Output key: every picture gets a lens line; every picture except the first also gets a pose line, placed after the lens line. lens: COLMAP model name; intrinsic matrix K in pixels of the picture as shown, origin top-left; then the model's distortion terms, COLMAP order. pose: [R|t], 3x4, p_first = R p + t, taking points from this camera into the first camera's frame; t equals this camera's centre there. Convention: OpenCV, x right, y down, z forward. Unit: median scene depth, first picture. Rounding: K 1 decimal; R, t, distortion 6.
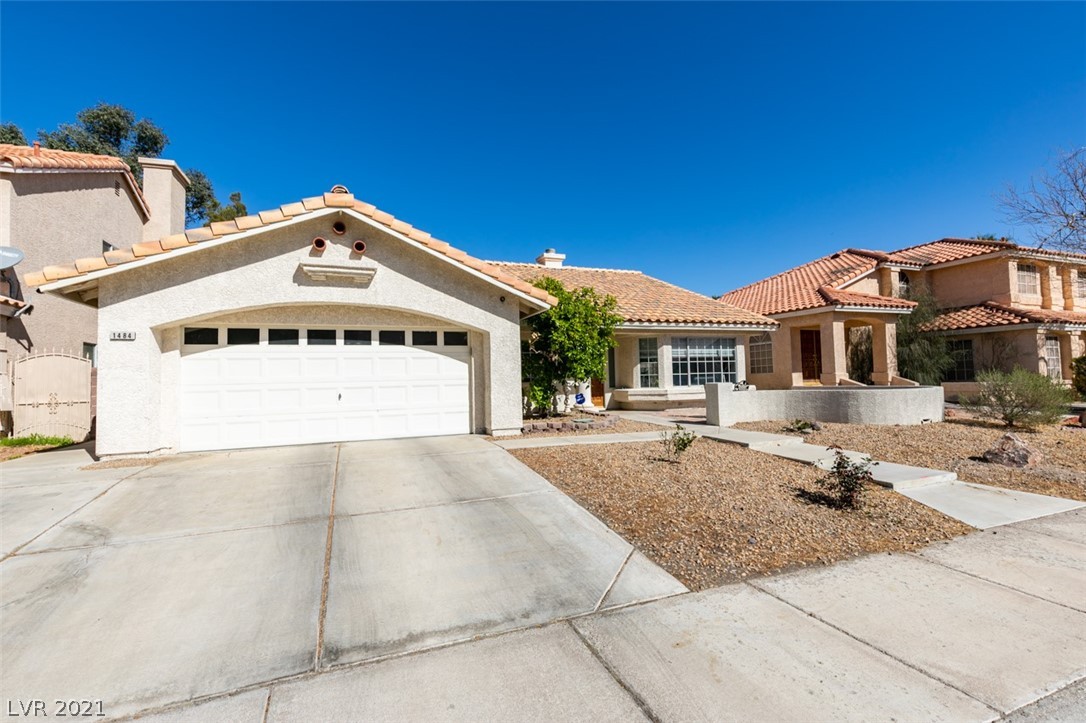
lens RADIAL K [[455.7, 0, 543.0], [0, 455.7, 361.5], [0, 0, 1]] dist [0.010425, -0.000110]
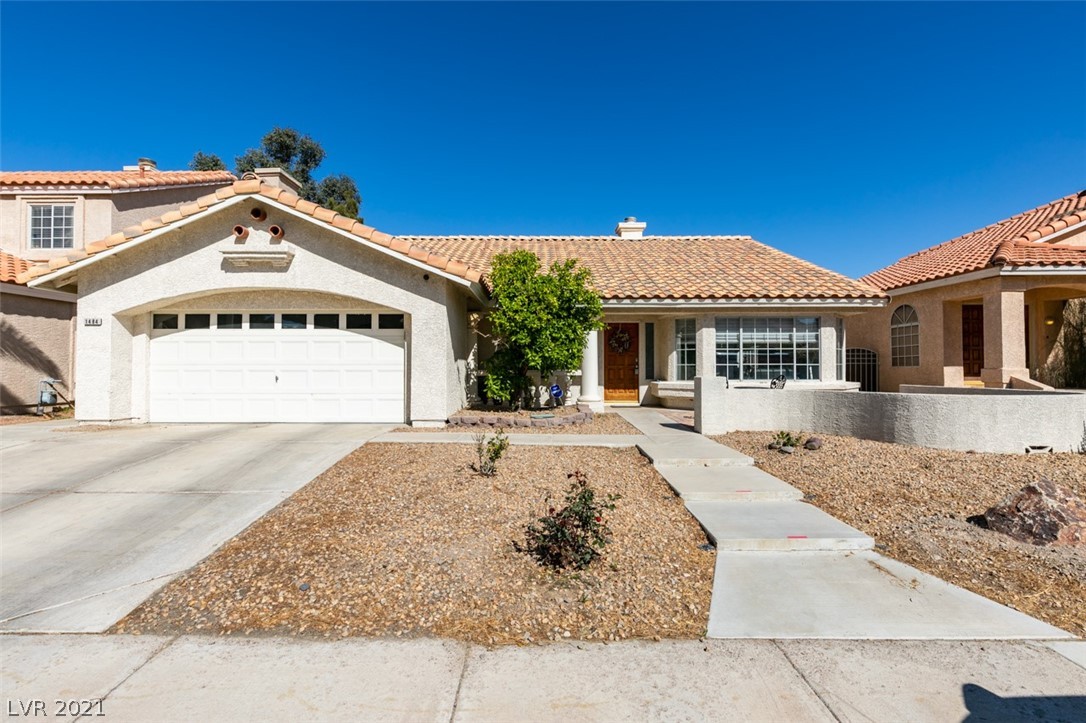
lens RADIAL K [[487.3, 0, 542.2], [0, 487.3, 359.5], [0, 0, 1]] dist [0.006123, -0.000750]
pose [[0.935405, 0.018021, -0.353118, 0.440033], [-0.008830, 0.999579, 0.027624, -0.002090], [0.353467, -0.022721, 0.935171, 0.157954]]
